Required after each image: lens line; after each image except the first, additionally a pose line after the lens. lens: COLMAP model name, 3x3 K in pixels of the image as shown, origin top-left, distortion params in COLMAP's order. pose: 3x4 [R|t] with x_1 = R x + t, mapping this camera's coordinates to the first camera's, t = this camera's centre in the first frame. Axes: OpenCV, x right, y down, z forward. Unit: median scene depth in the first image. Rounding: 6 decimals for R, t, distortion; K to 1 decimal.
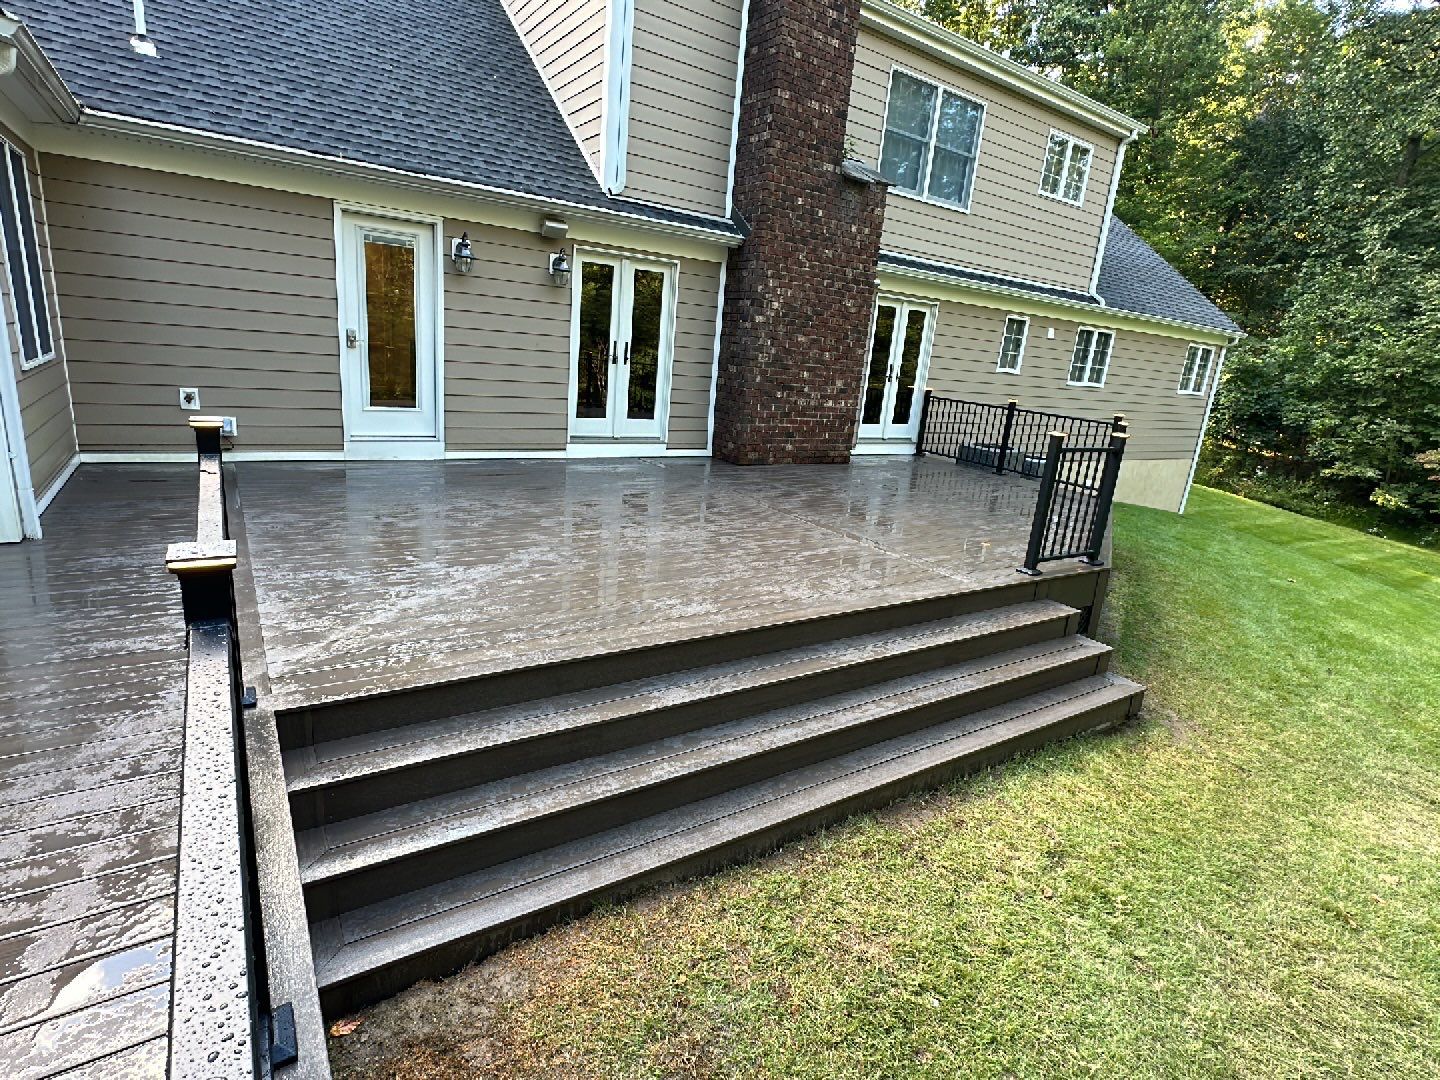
lens RADIAL K [[731.5, 0, 718.2], [0, 731.5, 539.4], [0, 0, 1]] dist [-0.003115, 0.000702]
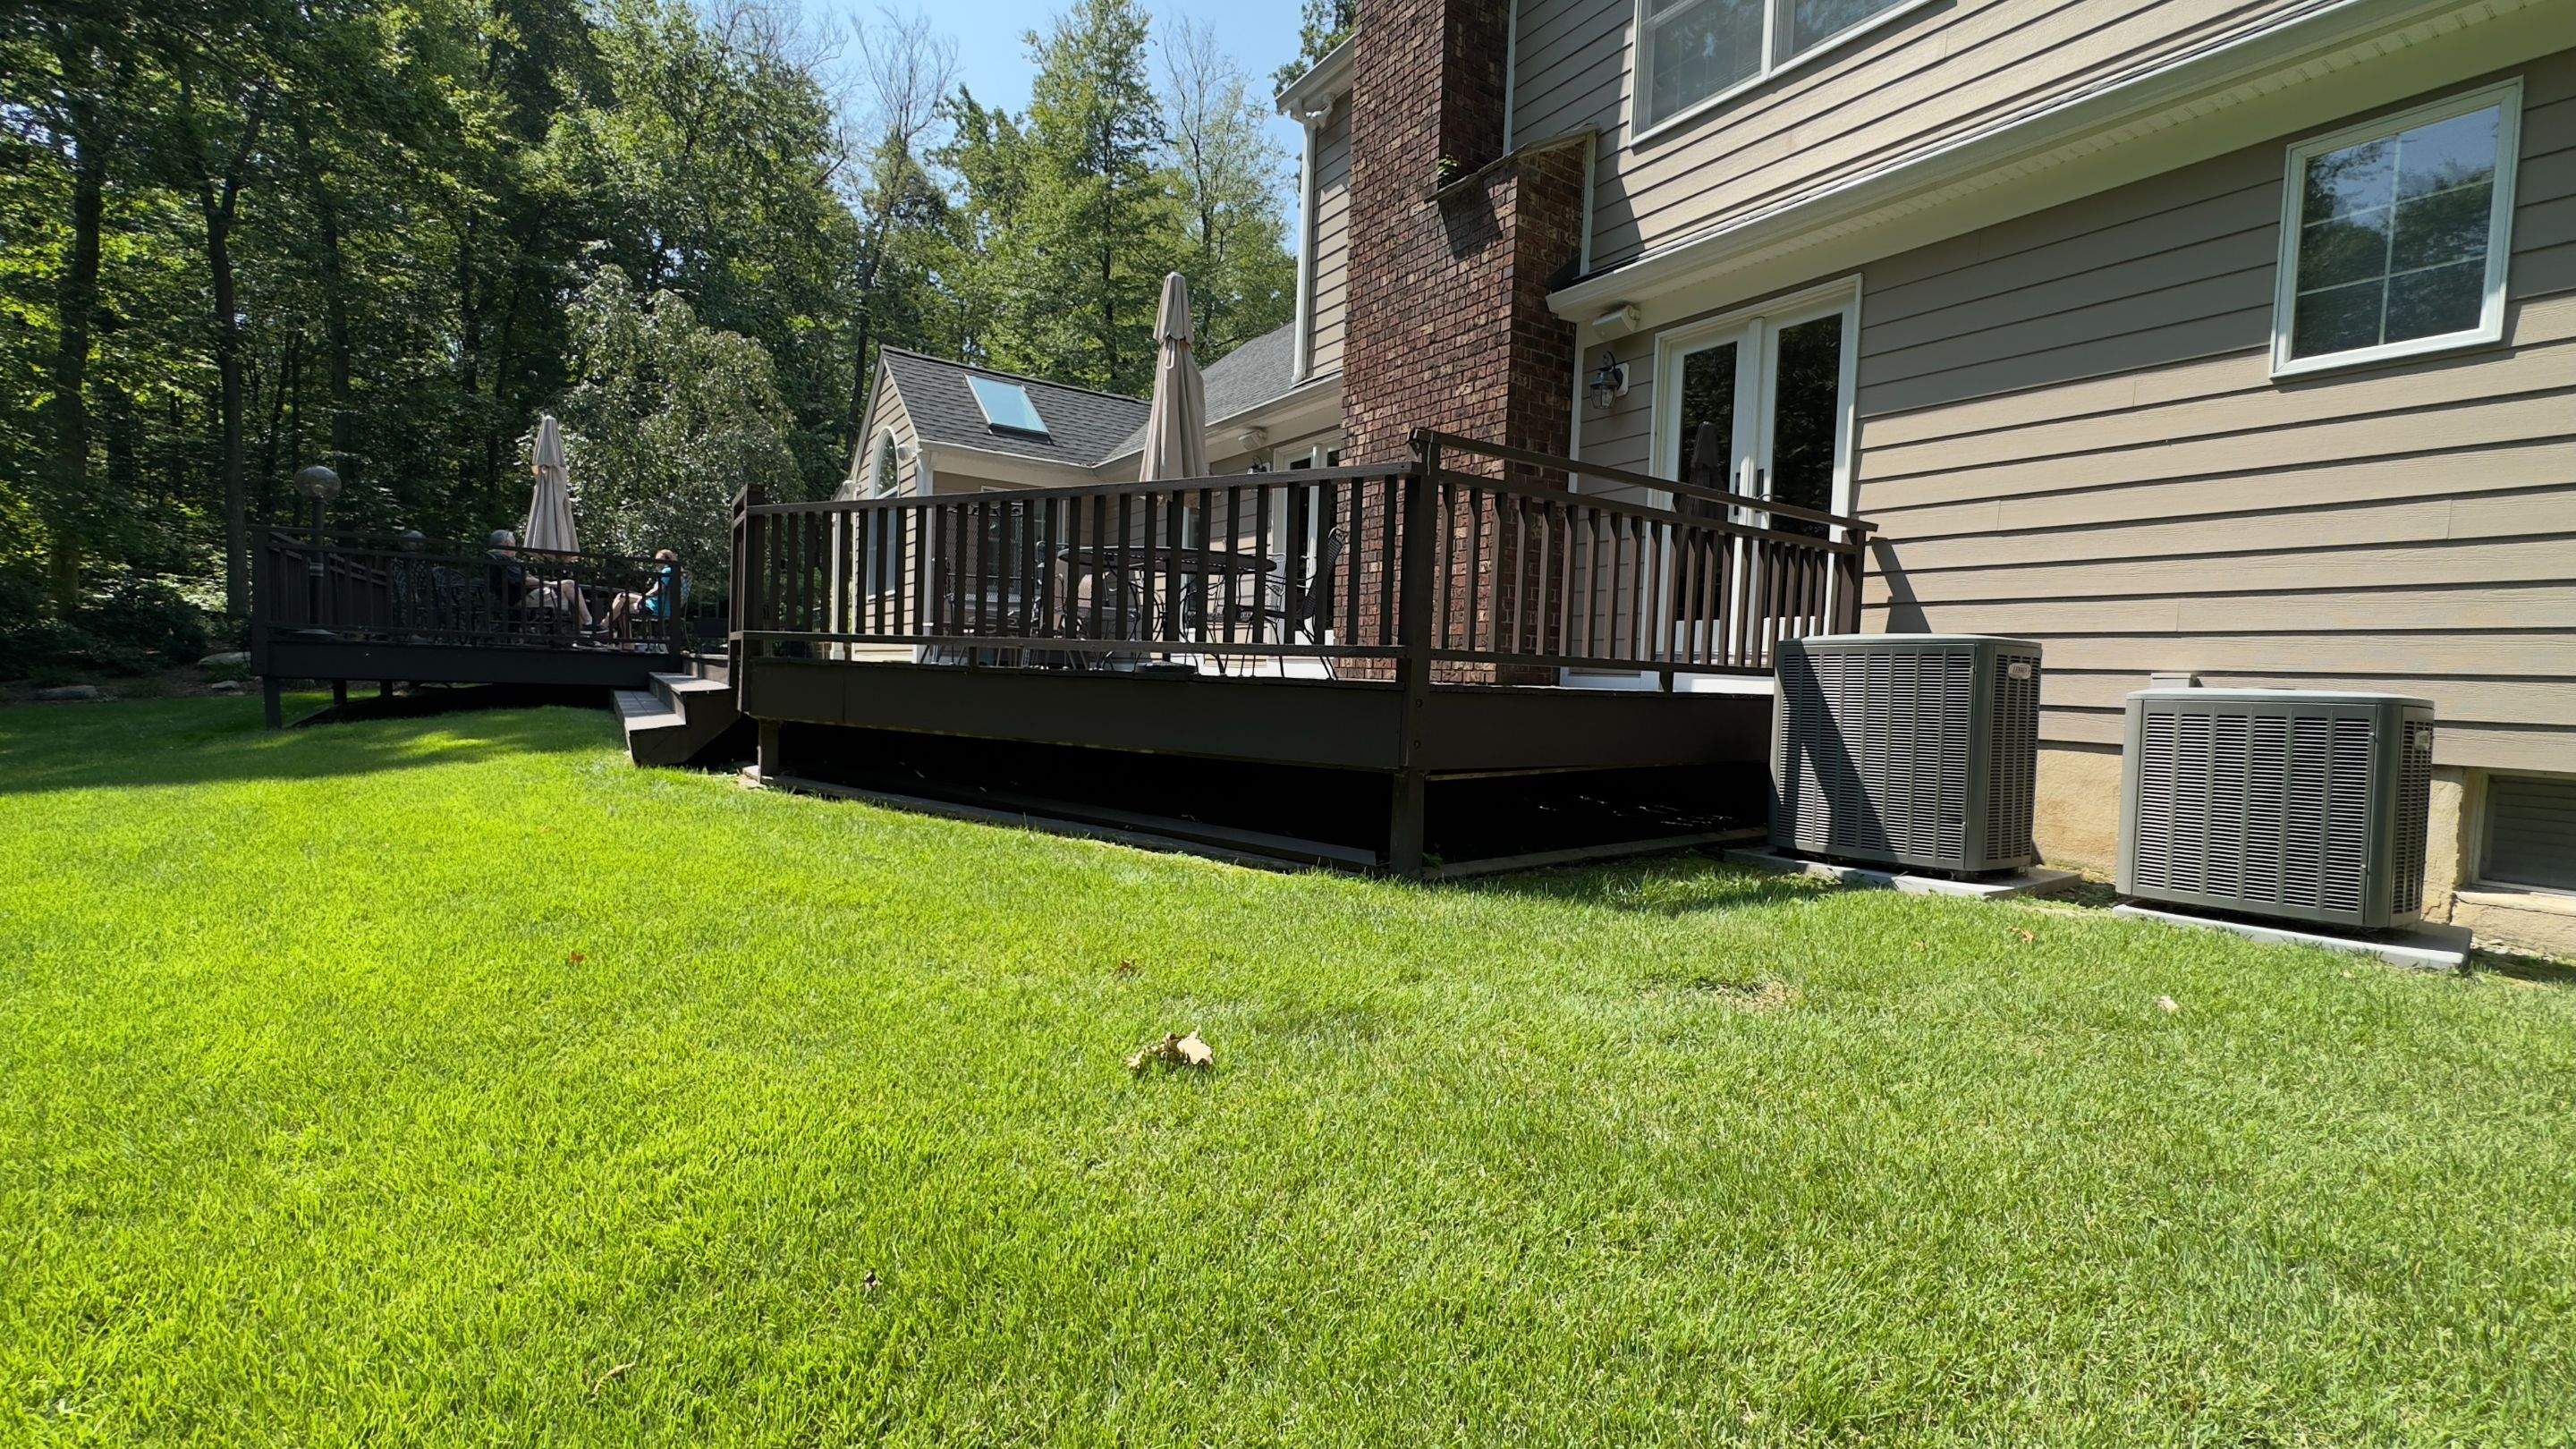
lens RADIAL K [[1027.8, 0, 1291.9], [0, 1027.8, 729.3], [0, 0, 1]] dist [-0.007726, -0.000191]
pose [[0.014727, -0.035329, -0.999267, 0.923195], [-0.292152, 0.955613, -0.038091, -0.007868], [0.956258, 0.292499, 0.003752, 0.921292]]
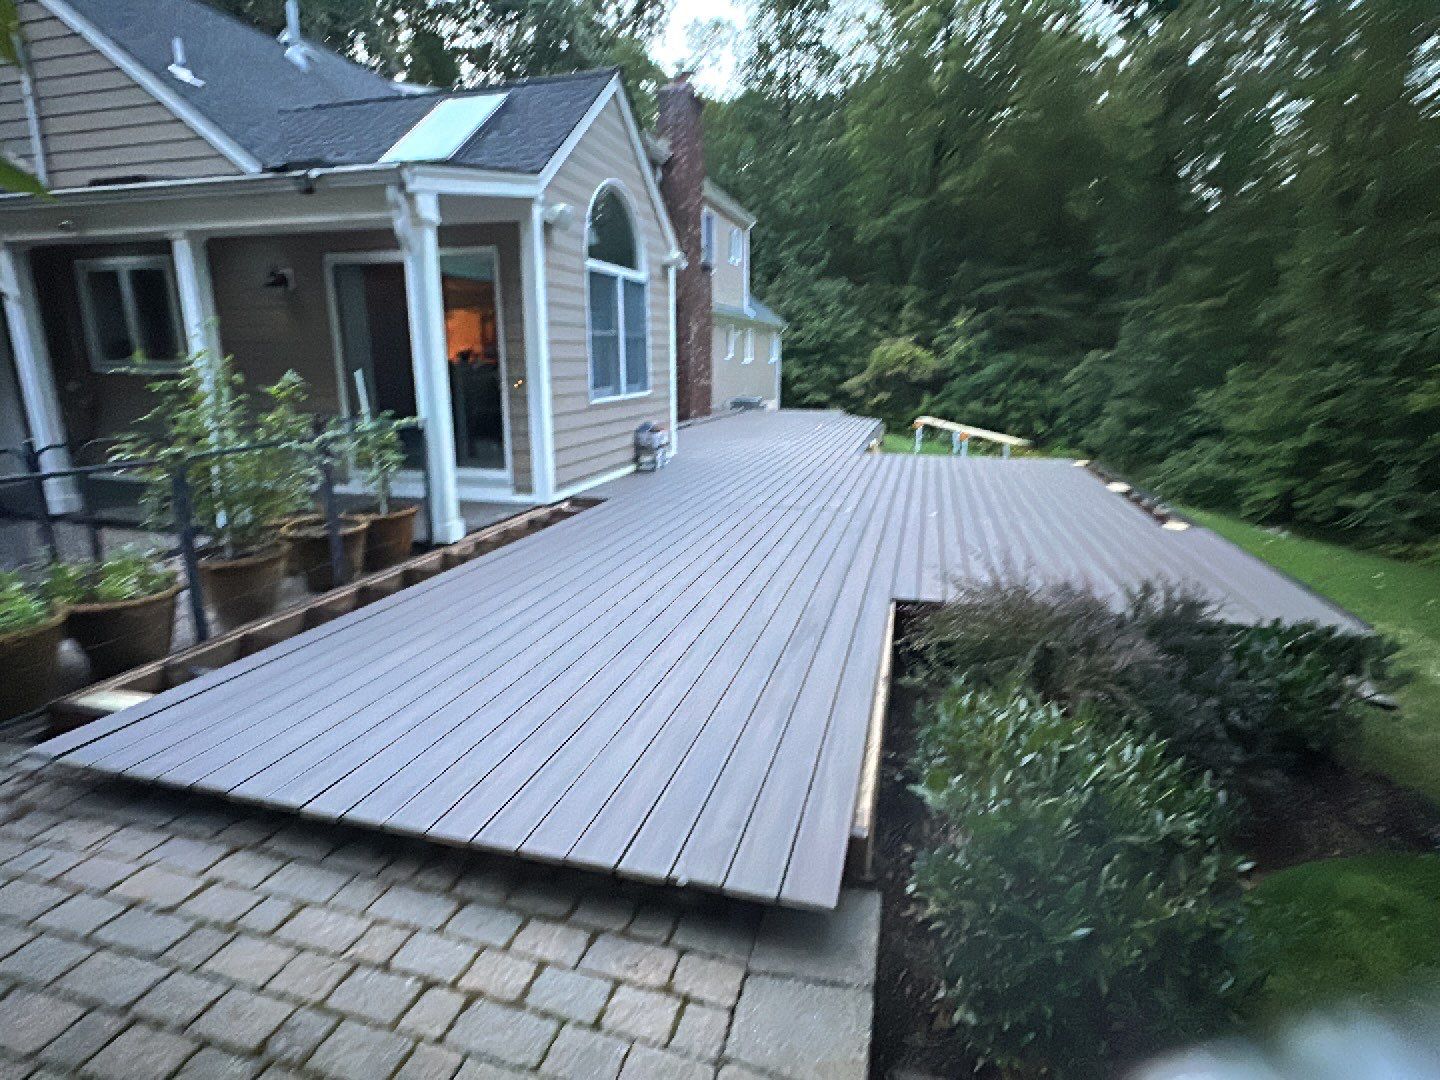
lens RADIAL K [[731.5, 0, 722.4], [0, 731.5, 544.3], [0, 0, 1]] dist [-0.003115, 0.000702]
pose [[0.751760, -0.246653, 0.611571, -1.066938], [0.236099, 0.966609, 0.099623, 0.037263], [-0.615722, 0.069498, 0.784893, -0.465238]]
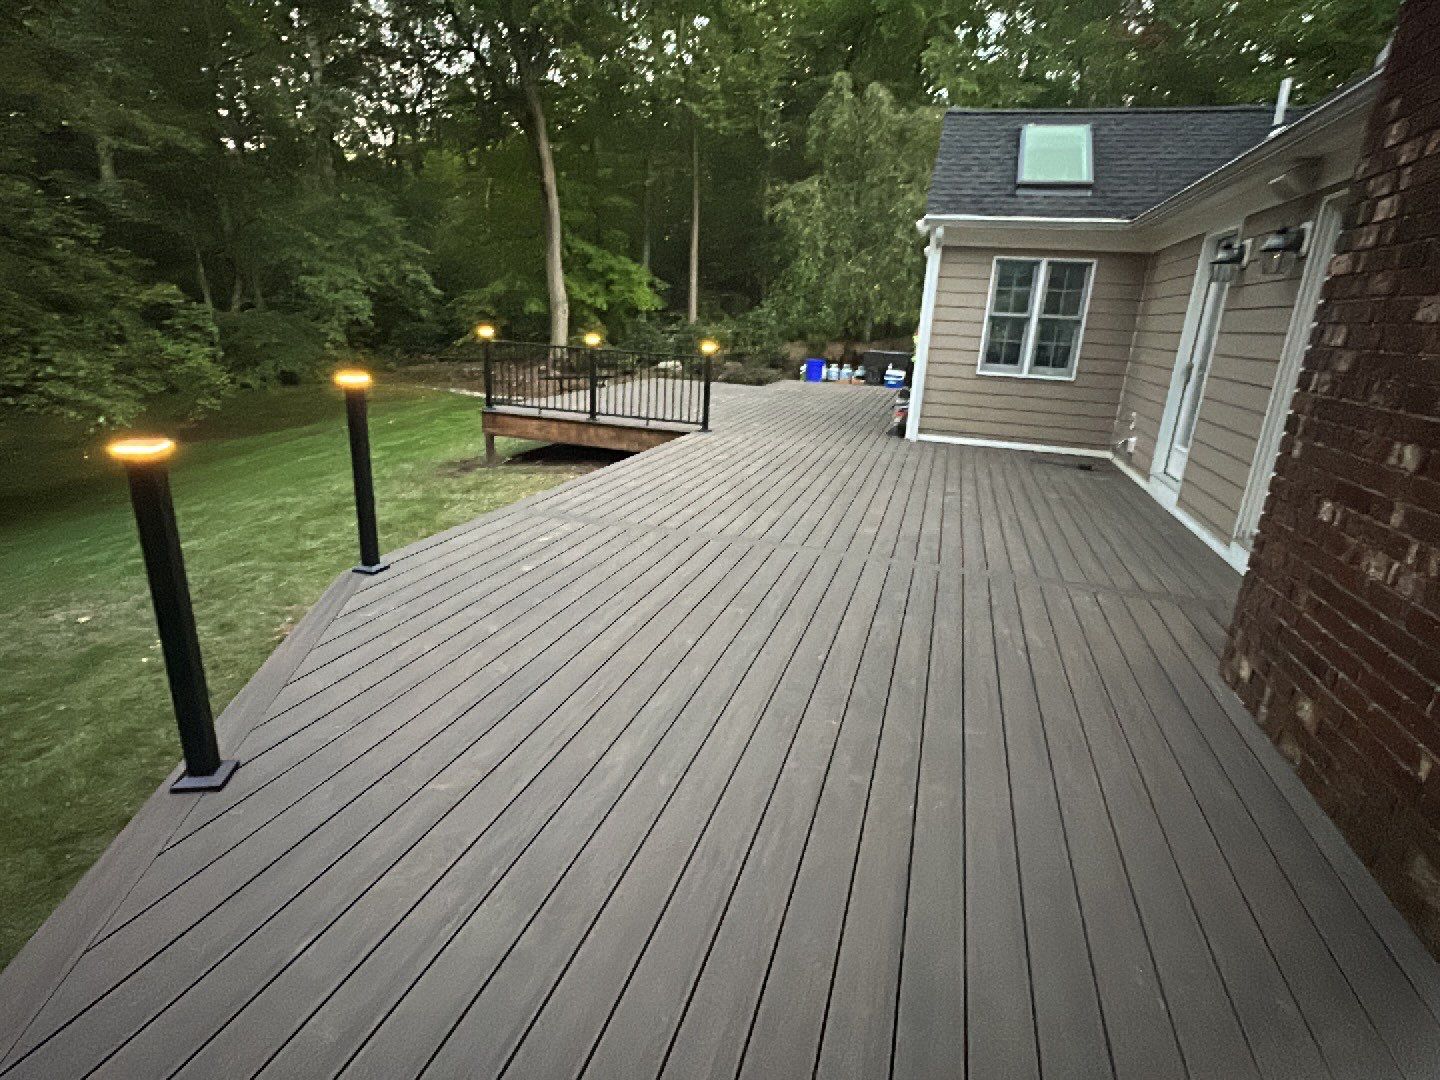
lens RADIAL K [[731.5, 0, 725.9], [0, 731.5, 536.9], [0, 0, 1]] dist [-0.003115, 0.000702]
pose [[-0.762644, 0.064328, -0.643612, 0.431443], [-0.278235, 0.865651, 0.416214, -0.232000], [0.583918, 0.496498, -0.642285, 1.000344]]
